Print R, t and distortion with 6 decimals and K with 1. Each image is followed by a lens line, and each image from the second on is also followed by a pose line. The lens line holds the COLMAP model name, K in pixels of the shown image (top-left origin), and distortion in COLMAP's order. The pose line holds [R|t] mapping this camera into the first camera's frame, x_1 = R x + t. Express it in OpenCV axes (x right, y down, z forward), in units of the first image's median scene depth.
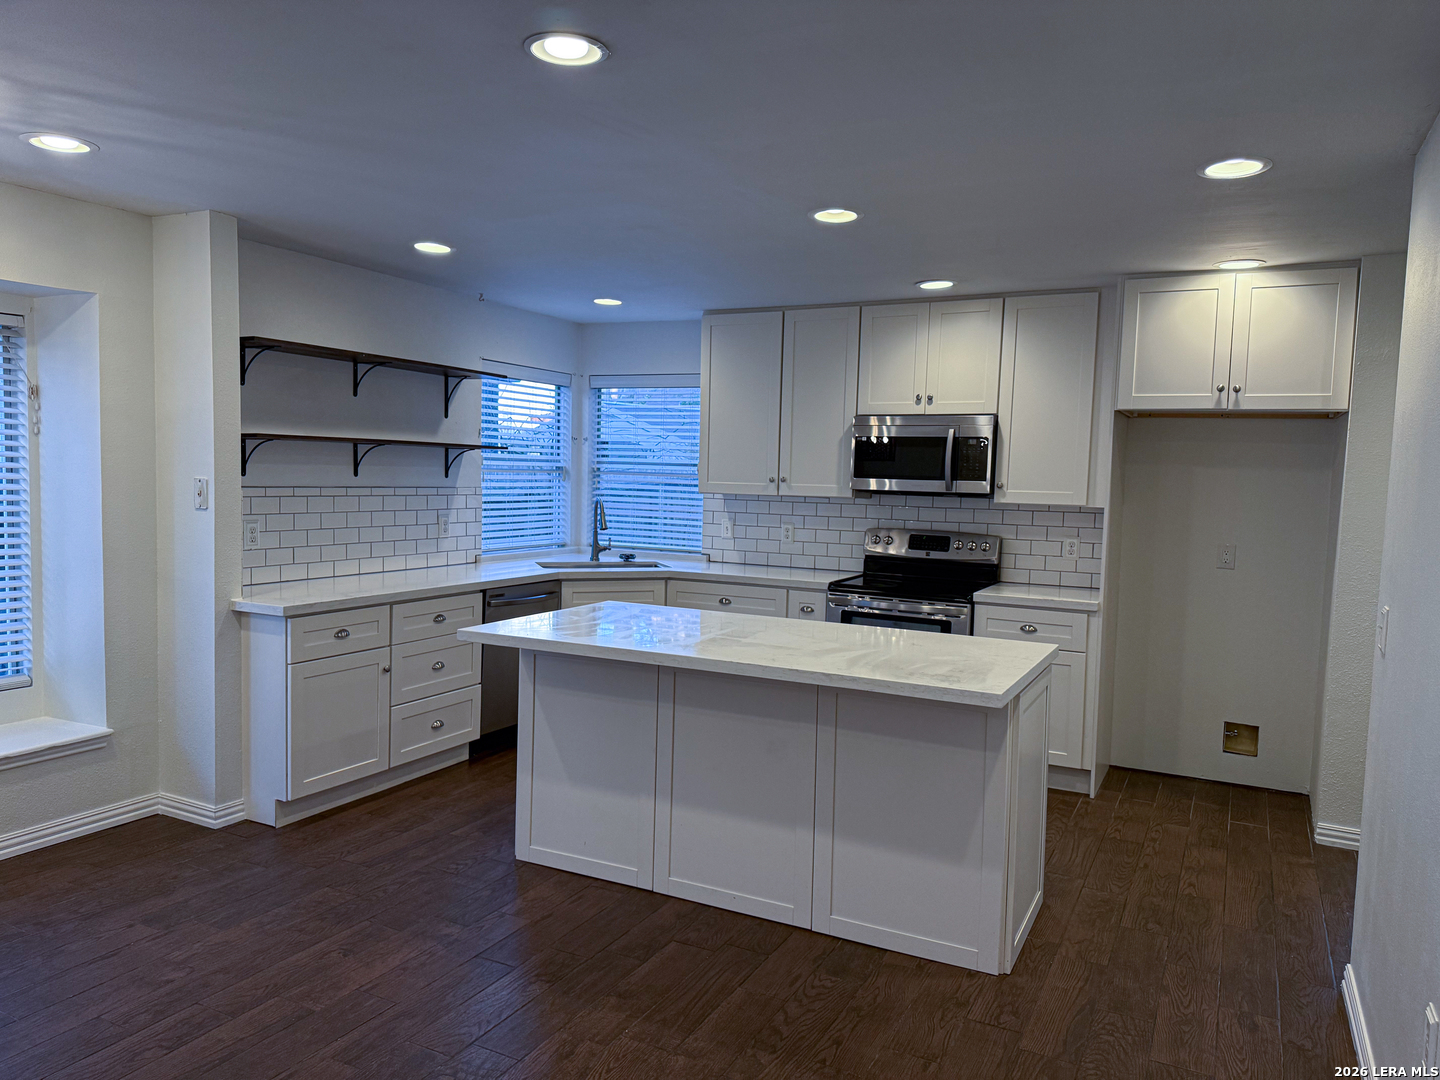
lens RADIAL K [[1020.3, 0, 720.0], [0, 1020.3, 540.0], [0, 0, 1]] dist [0.055986, -0.074179]
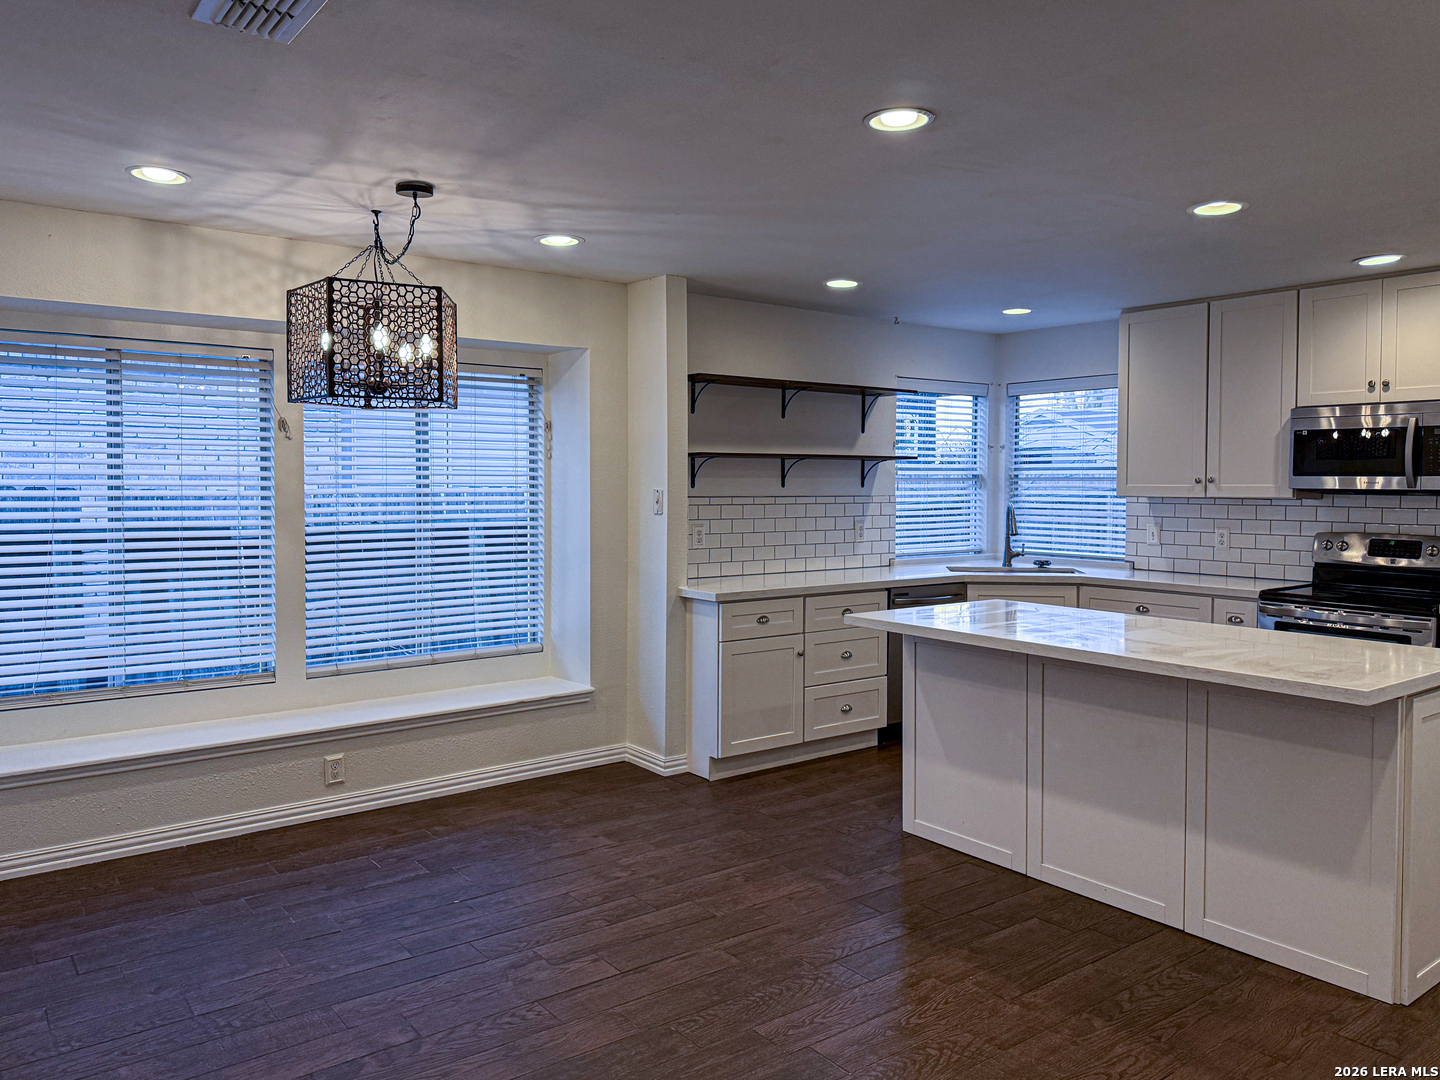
lens RADIAL K [[1049.6, 0, 714.6], [0, 1049.6, 506.9], [0, 0, 1]] dist [0.199088, -0.307037]
pose [[0.901274, -0.013043, -0.433053, 0.102648], [-0.008182, 0.998856, -0.047111, 0.019534], [0.433172, 0.046003, 0.900136, -0.109074]]
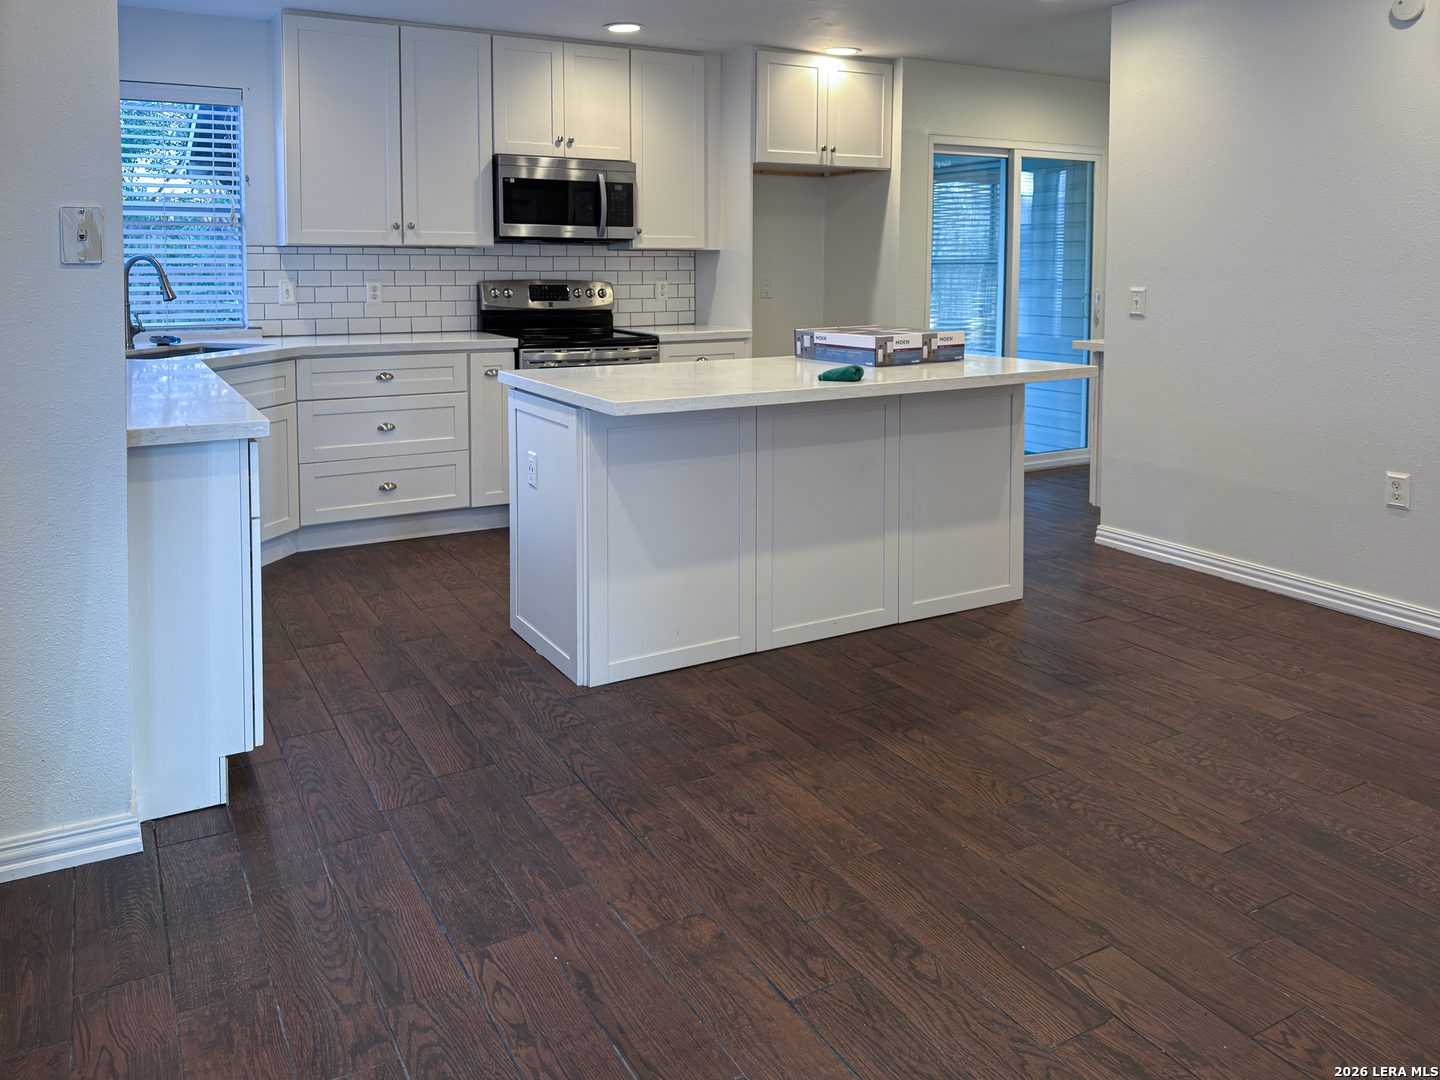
lens RADIAL K [[1071.6, 0, 684.1], [0, 1071.6, 373.3], [0, 0, 1]] dist [0.164959, -0.216974]
pose [[0.559448, -0.109297, 0.821628, -0.717596], [0.069056, 0.993968, 0.085202, 0.000966], [-0.825984, 0.009072, 0.563621, 0.400220]]
